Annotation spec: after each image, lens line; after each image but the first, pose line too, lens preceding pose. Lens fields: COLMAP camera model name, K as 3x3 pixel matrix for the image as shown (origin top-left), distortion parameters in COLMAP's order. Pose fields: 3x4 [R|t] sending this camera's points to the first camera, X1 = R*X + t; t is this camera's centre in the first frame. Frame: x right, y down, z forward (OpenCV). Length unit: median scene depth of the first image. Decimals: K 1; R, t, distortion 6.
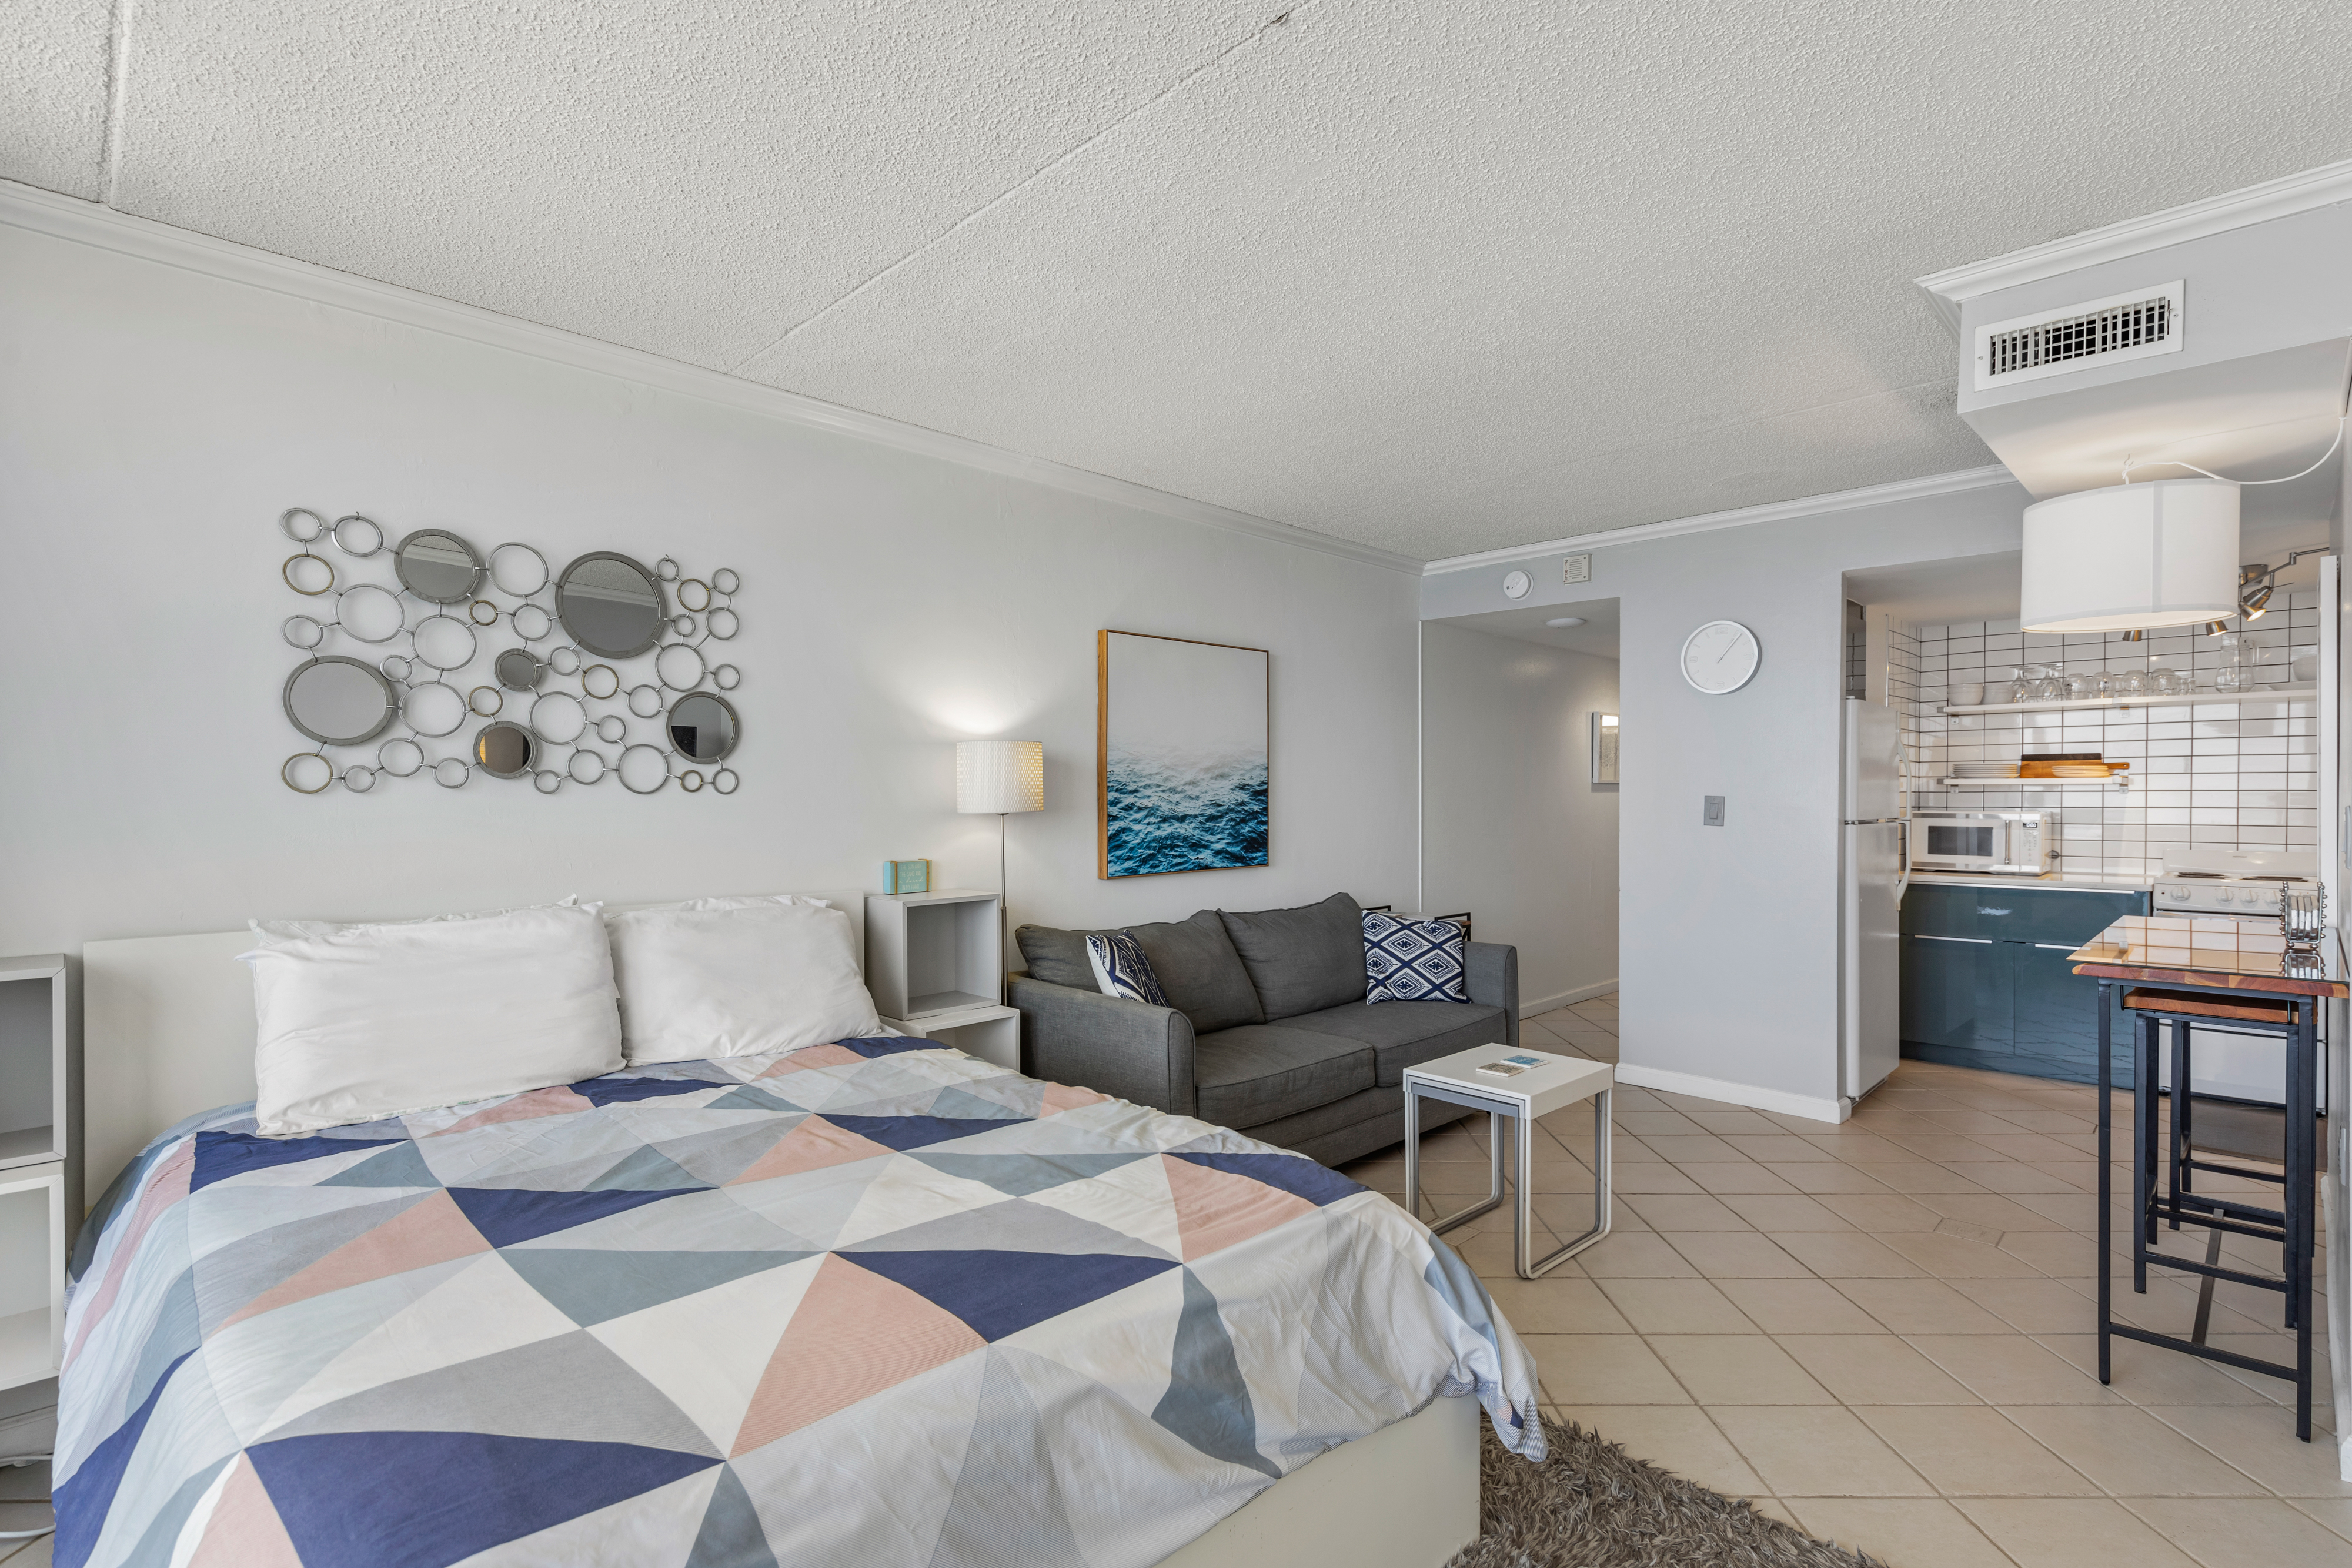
lens RADIAL K [[1098.7, 0, 1202.3], [0, 1098.7, 792.4], [0, 0, 1]] dist [0.003498, -0.000452]
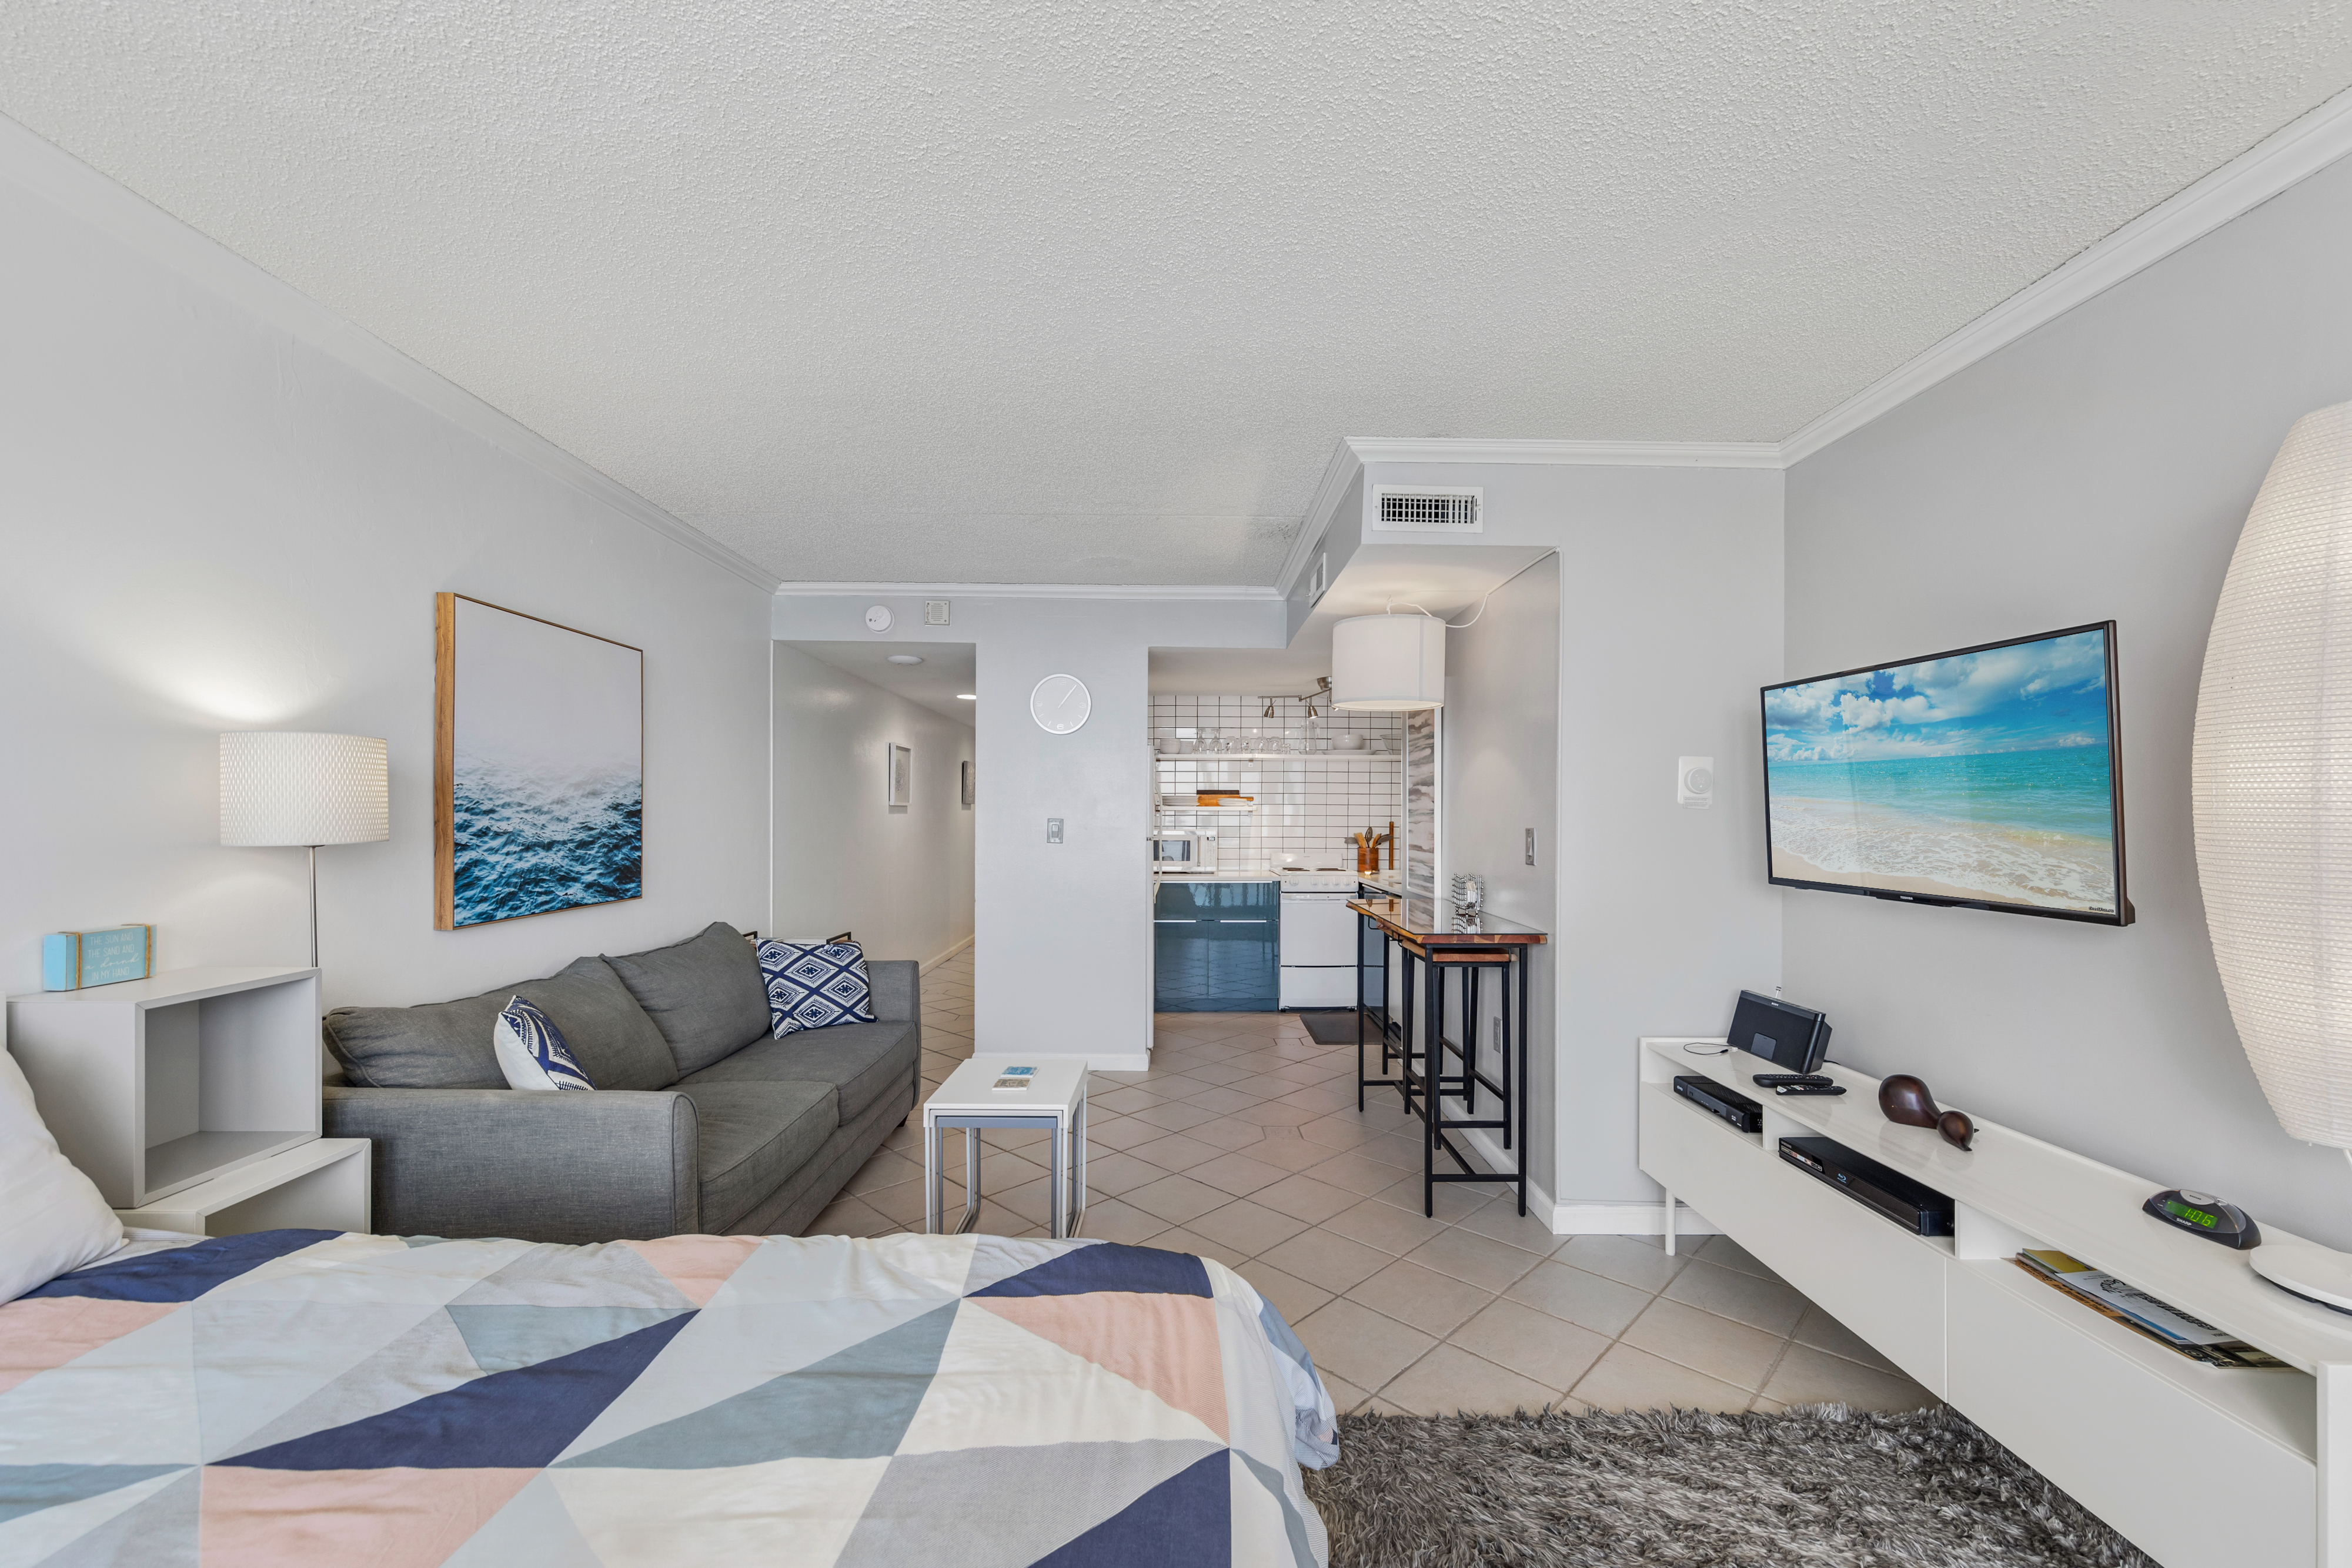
lens RADIAL K [[926.9, 0, 1192.7], [0, 926.9, 812.8], [0, 0, 1]] dist [0.001081, 0.000228]
pose [[0.707758, 0.006281, 0.706427, -0.174073], [-0.006551, 0.999976, -0.002328, -0.001860], [-0.706425, -0.002980, 0.707782, 0.203103]]
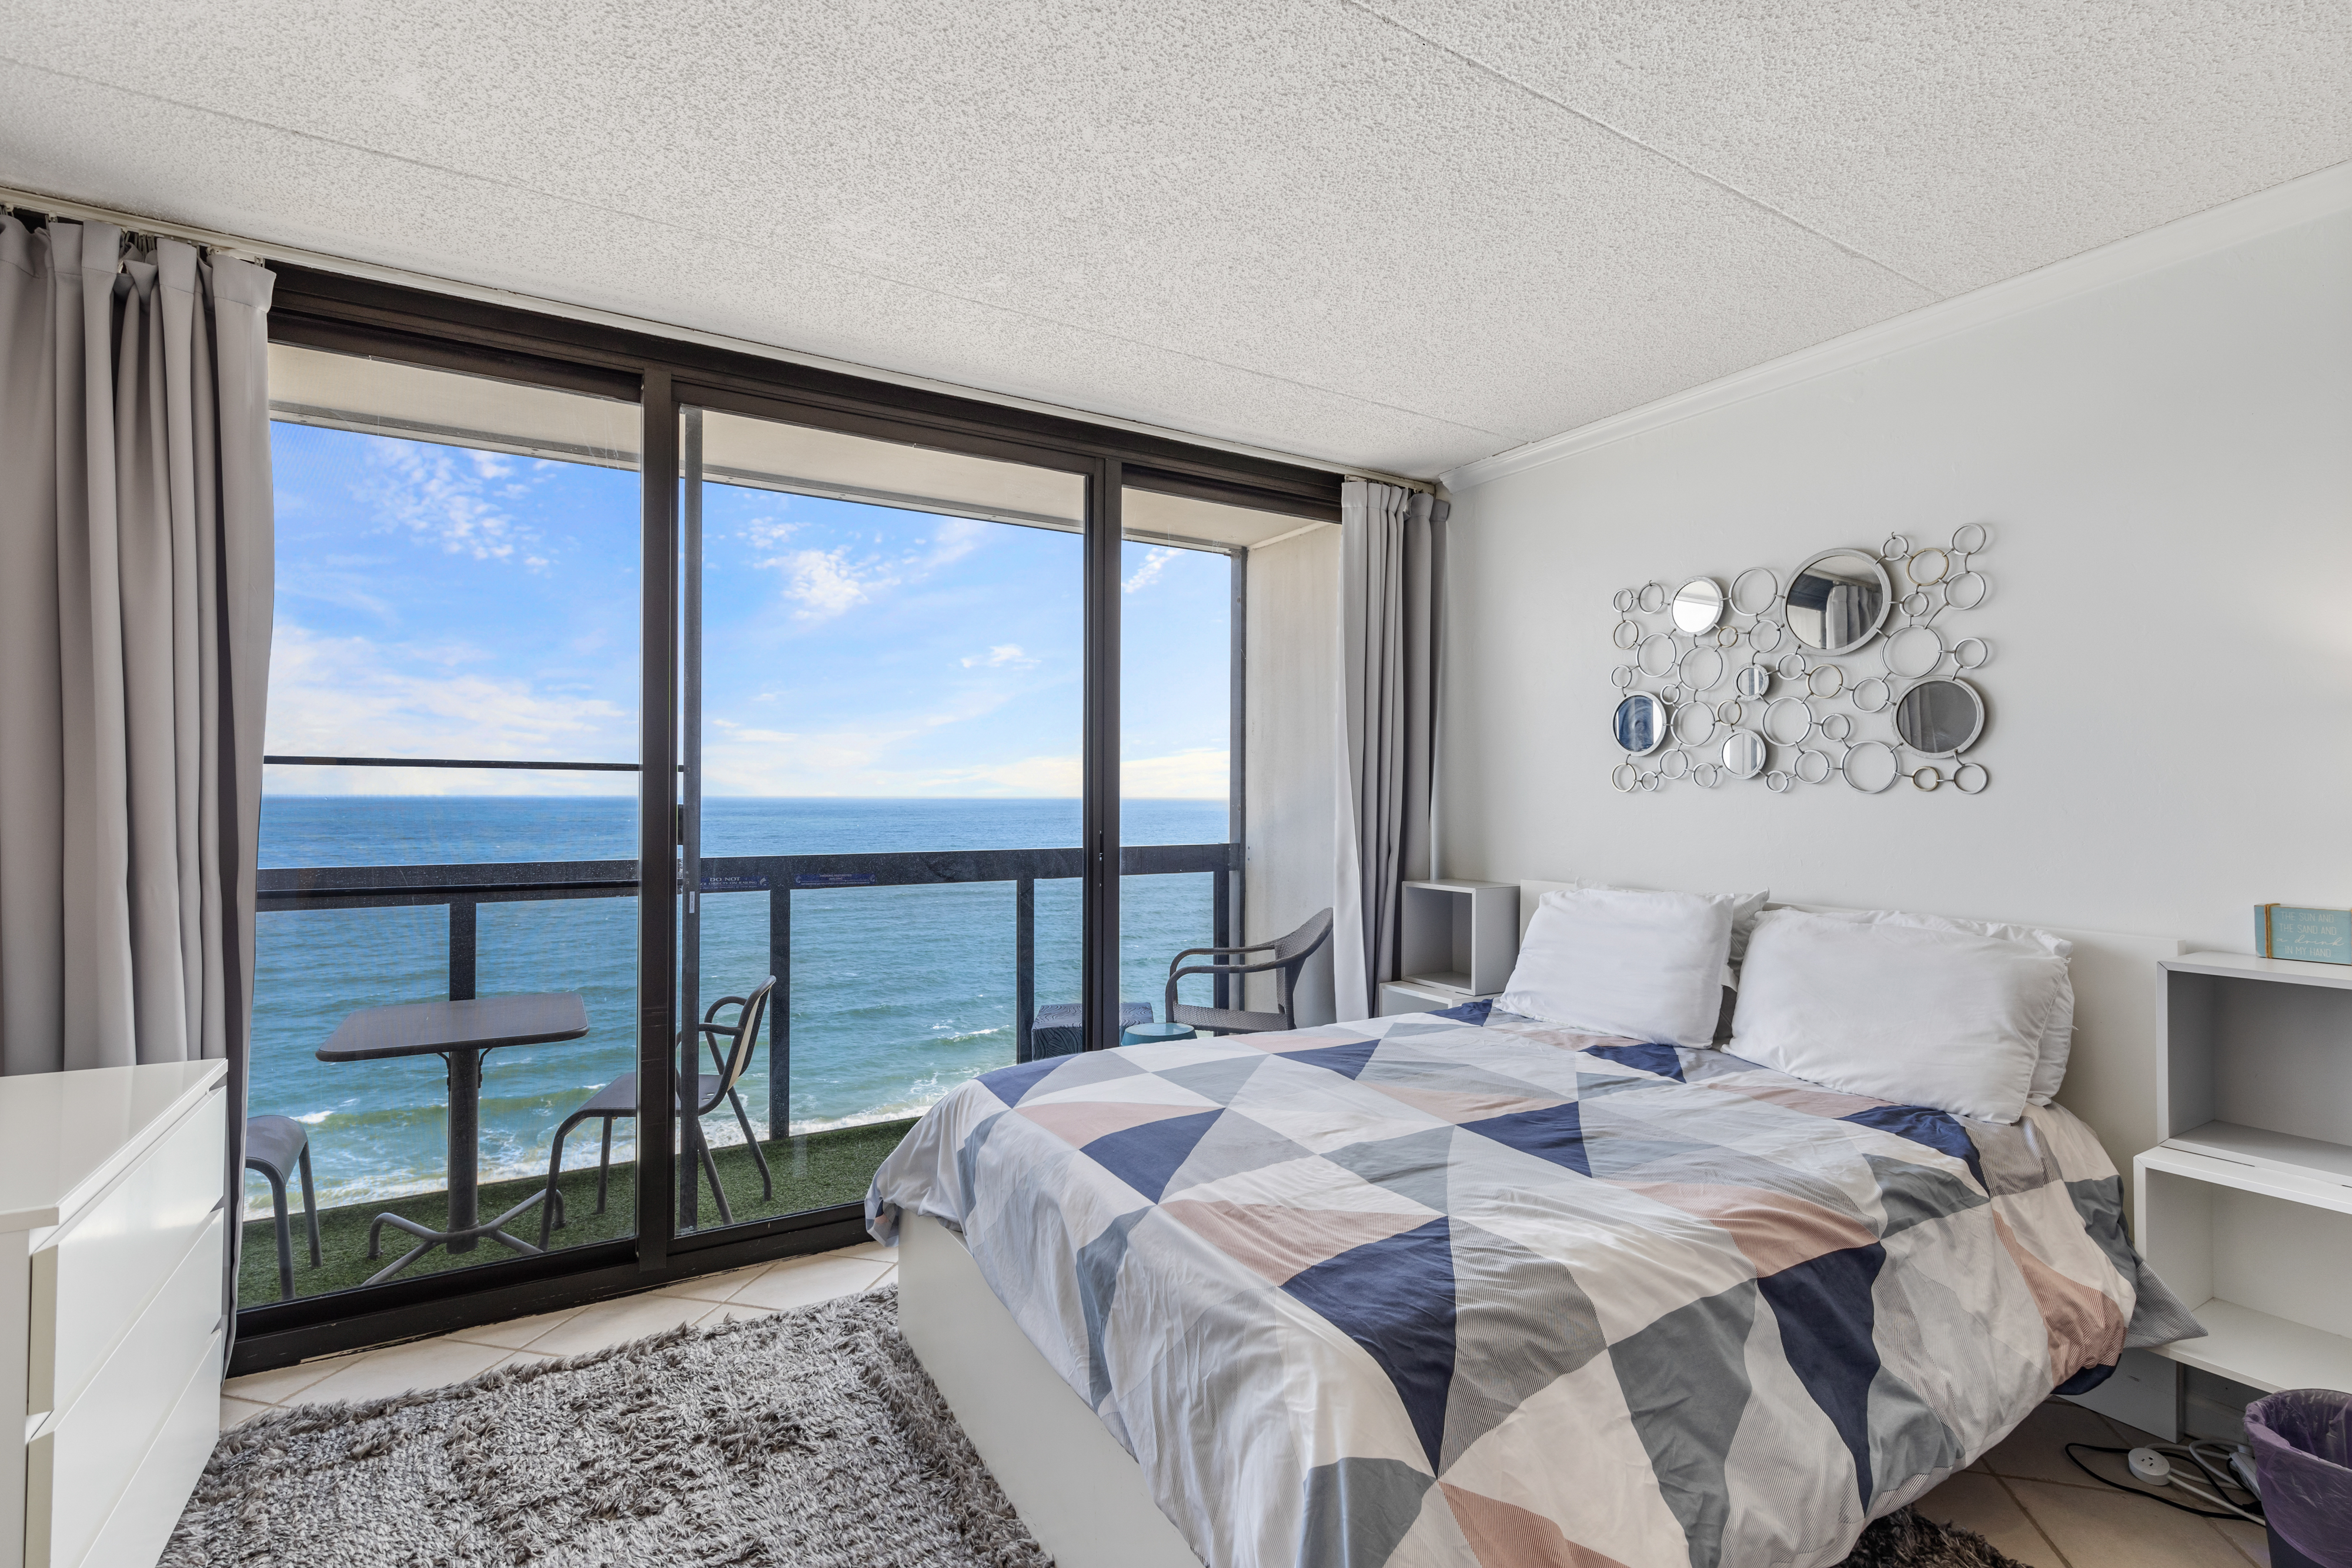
lens RADIAL K [[1098.7, 0, 1202.3], [0, 1098.7, 792.4], [0, 0, 1]] dist [0.003498, -0.000452]
pose [[-0.241494, -0.001619, -0.970401, 0.381876], [-0.002599, 0.999996, -0.001022, 0.001986], [0.970399, 0.002275, -0.241498, 0.470661]]
